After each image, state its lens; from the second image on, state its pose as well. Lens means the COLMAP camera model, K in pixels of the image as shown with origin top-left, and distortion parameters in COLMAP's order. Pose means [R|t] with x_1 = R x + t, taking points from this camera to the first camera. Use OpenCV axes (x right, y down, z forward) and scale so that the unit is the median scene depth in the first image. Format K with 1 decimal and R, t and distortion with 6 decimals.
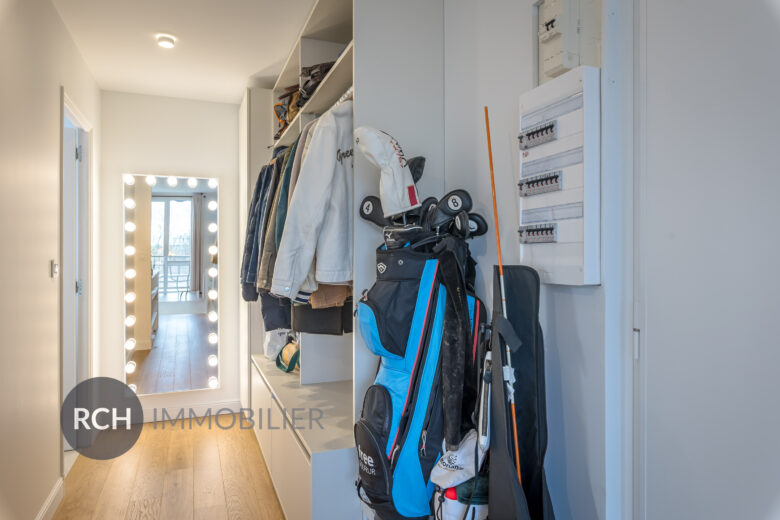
lens RADIAL K [[516.5, 0, 386.9], [0, 516.5, 262.1], [0, 0, 1]] dist [-0.005423, 0.001486]
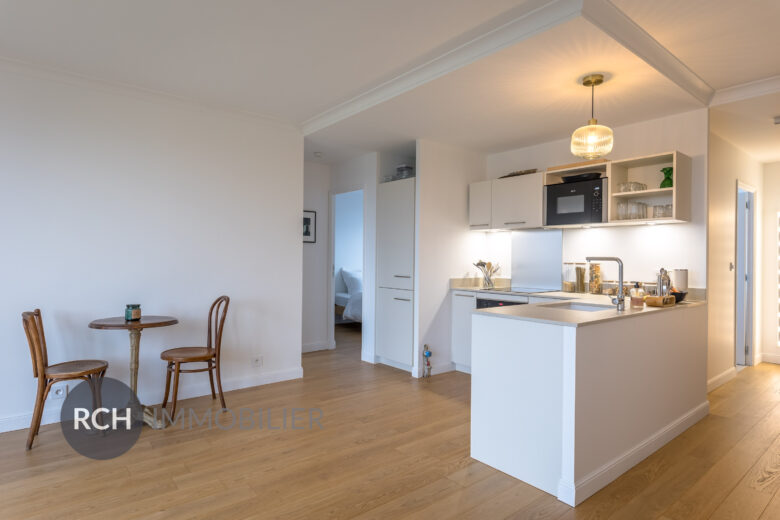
lens RADIAL K [[430.3, 0, 383.1], [0, 430.3, 260.8], [0, 0, 1]] dist [0.007646, 0.004155]
pose [[0.317885, 0.003792, -0.948122, 0.958774], [-0.015569, 0.999878, -0.001221, 0.016400], [0.948002, 0.015149, 0.317905, -1.514920]]
